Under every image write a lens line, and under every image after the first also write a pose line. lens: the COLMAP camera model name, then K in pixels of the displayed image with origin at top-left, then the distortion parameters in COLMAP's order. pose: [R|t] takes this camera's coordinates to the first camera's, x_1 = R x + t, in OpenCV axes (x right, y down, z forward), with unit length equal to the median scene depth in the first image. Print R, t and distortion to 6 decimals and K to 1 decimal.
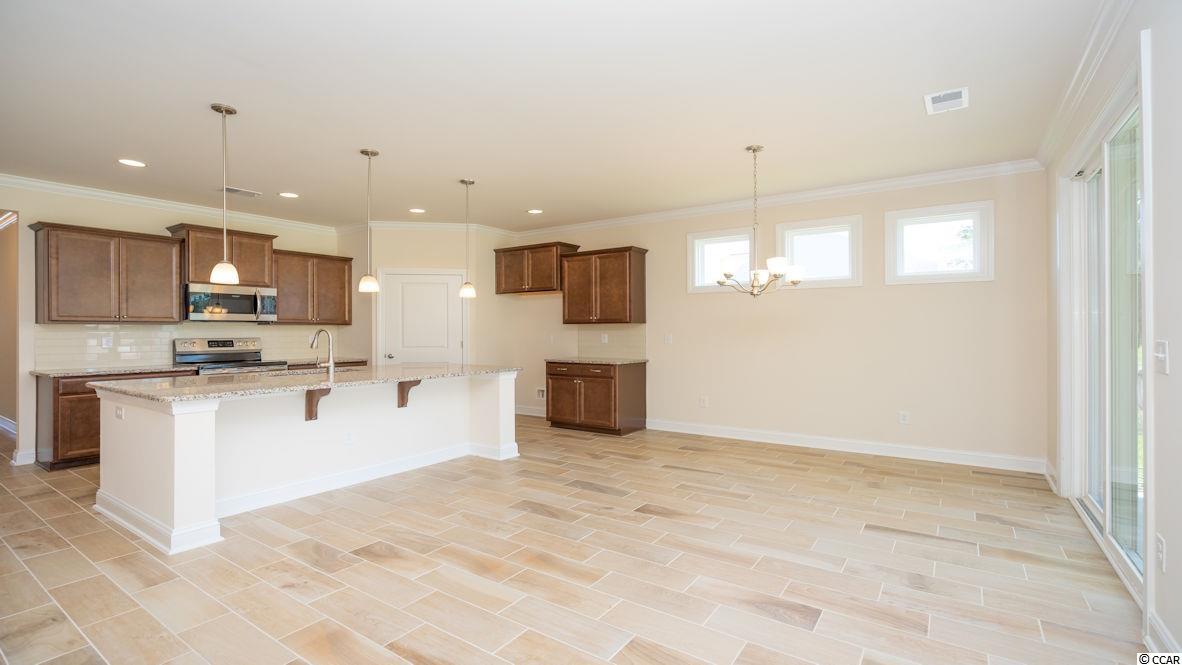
lens RADIAL K [[533.3, 0, 591.0], [0, 533.3, 332.5], [0, 0, 1]] dist [0.002503, 0.000379]
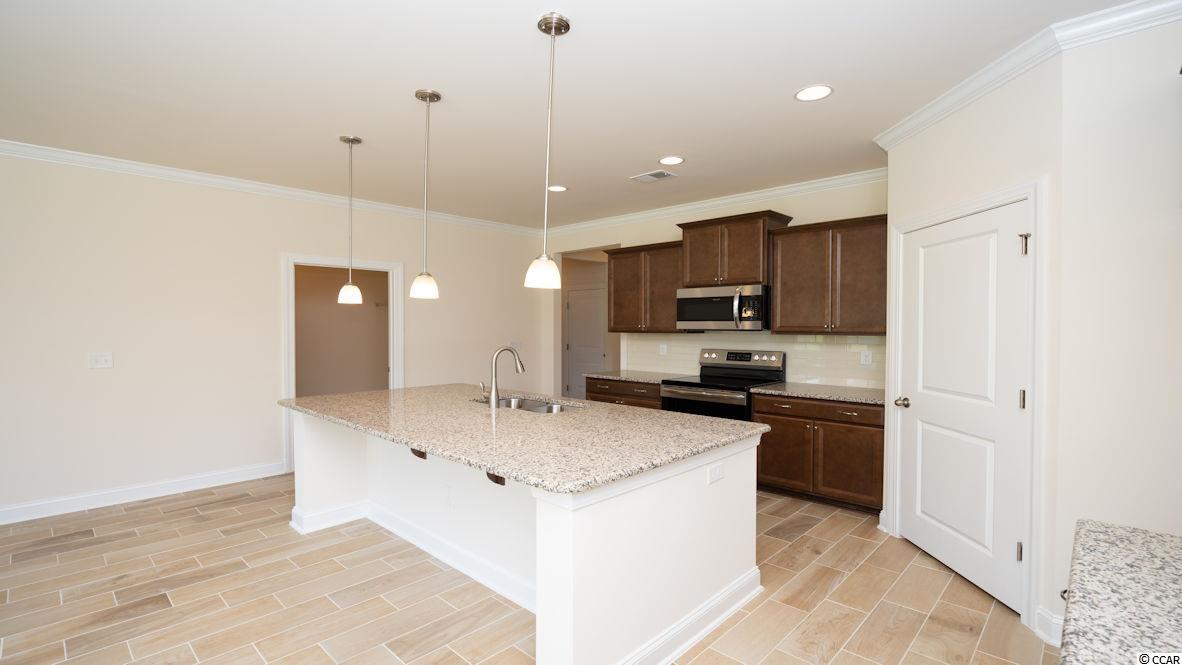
lens RADIAL K [[533.3, 0, 591.0], [0, 533.3, 332.5], [0, 0, 1]] dist [0.002503, 0.000379]
pose [[-0.155194, 0.015200, -0.987767, 0.260482], [-0.002954, 0.999870, 0.015851, -0.045487], [0.987880, 0.005378, -0.155129, 1.417610]]
